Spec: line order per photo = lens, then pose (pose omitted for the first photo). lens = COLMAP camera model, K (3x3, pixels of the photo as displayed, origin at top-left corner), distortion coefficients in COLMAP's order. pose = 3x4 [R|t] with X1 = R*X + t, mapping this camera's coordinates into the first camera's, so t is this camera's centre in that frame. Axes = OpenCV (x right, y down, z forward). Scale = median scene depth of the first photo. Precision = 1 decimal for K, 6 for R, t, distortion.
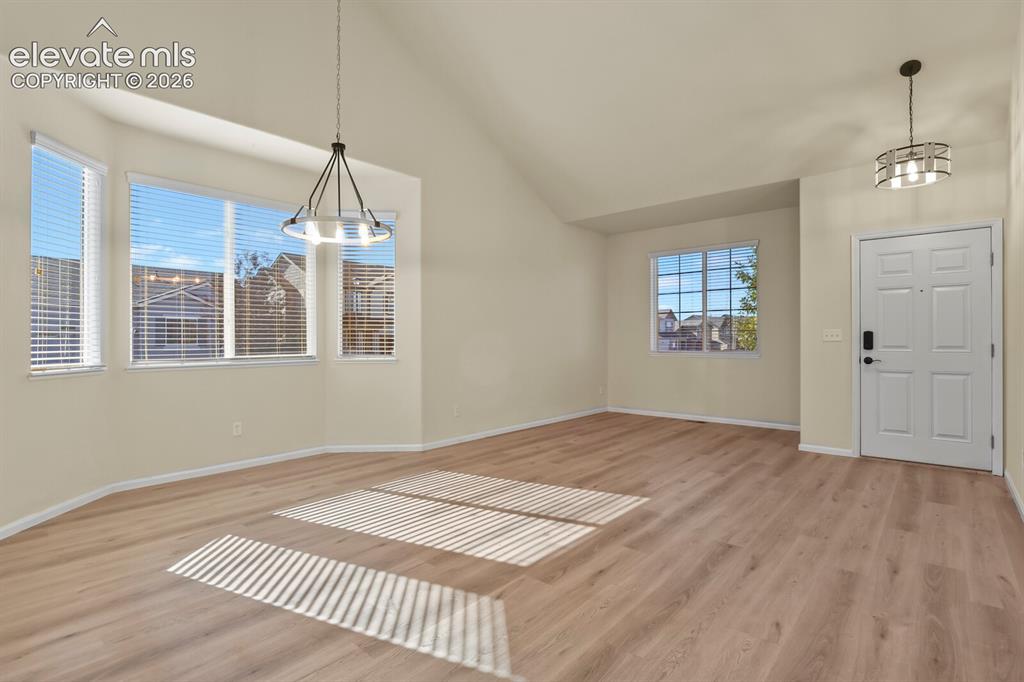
lens RADIAL K [[495.6, 0, 515.8], [0, 495.6, 337.3], [0, 0, 1]] dist [0.001135, -0.006425]
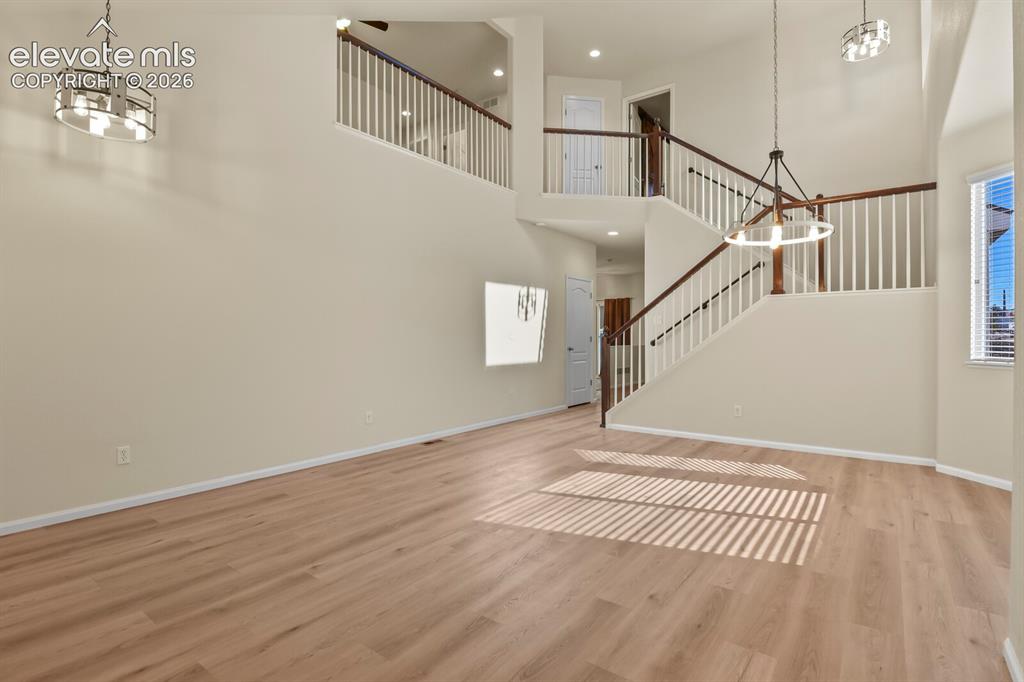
lens RADIAL K [[495.6, 0, 517.4], [0, 495.6, 342.2], [0, 0, 1]] dist [0.001135, -0.006425]
pose [[-0.997645, 0.001859, -0.068562, 0.278731], [0.001426, 0.999979, 0.006364, 0.008049], [0.068572, 0.006251, -0.997627, 2.071675]]
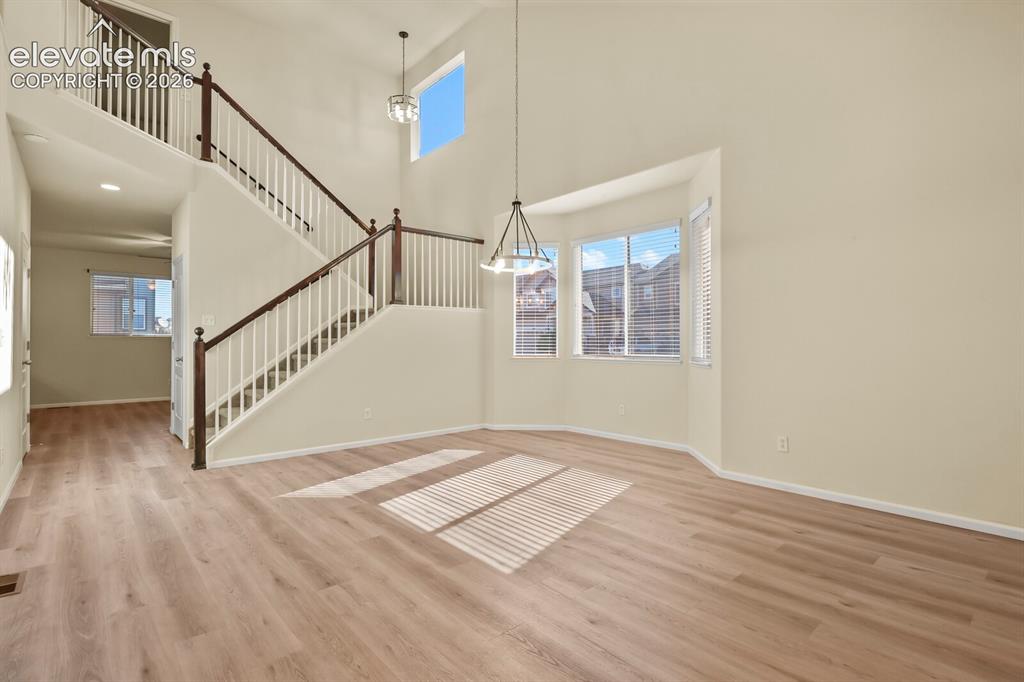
lens RADIAL K [[495.6, 0, 520.0], [0, 495.6, 341.3], [0, 0, 1]] dist [0.001135, -0.006425]
pose [[-0.130599, 0.000374, -0.991435, 1.051985], [0.004882, 0.999988, -0.000265, 0.002475], [0.991423, -0.004875, -0.130599, 1.223435]]
